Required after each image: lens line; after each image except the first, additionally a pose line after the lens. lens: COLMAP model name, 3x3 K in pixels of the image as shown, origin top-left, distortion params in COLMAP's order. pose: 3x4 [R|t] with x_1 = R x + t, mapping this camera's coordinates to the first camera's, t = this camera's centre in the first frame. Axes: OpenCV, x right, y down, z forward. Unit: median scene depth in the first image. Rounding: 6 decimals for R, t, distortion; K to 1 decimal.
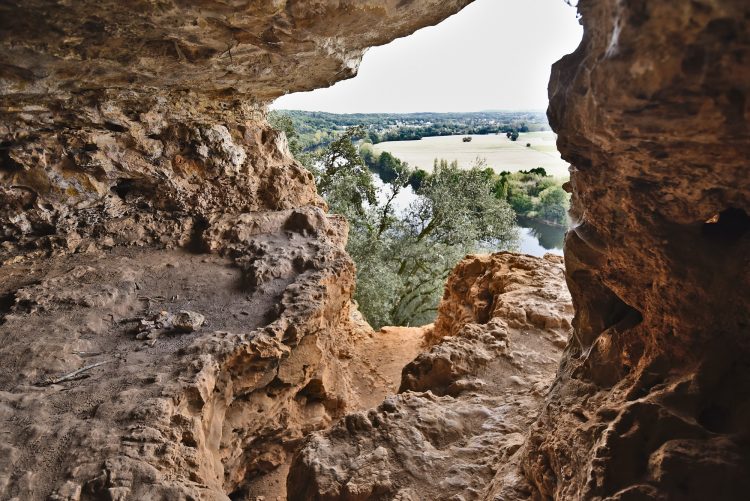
lens RADIAL K [[331.6, 0, 377.4], [0, 331.6, 252.5], [0, 0, 1]] dist [-0.008491, -0.005415]
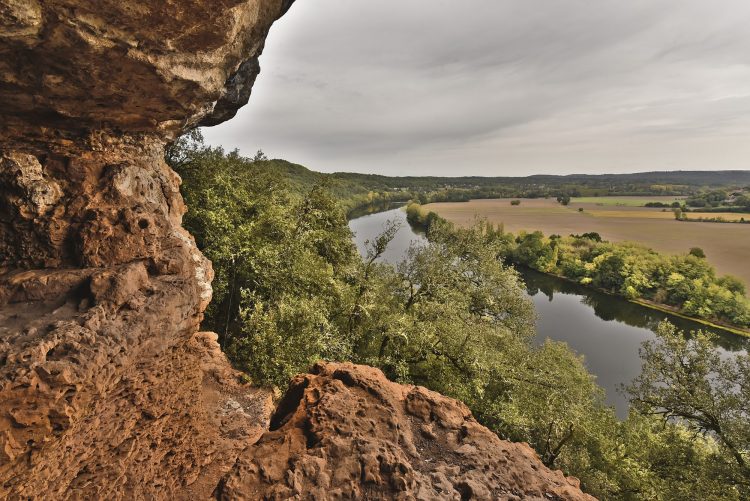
lens RADIAL K [[326.3, 0, 377.9], [0, 326.3, 250.5], [0, 0, 1]] dist [-0.006853, -0.006167]
pose [[0.988977, 0.045917, -0.140768, 0.436213], [-0.069788, 0.983031, -0.169647, -0.093212], [0.130589, 0.177601, 0.975400, 0.411162]]
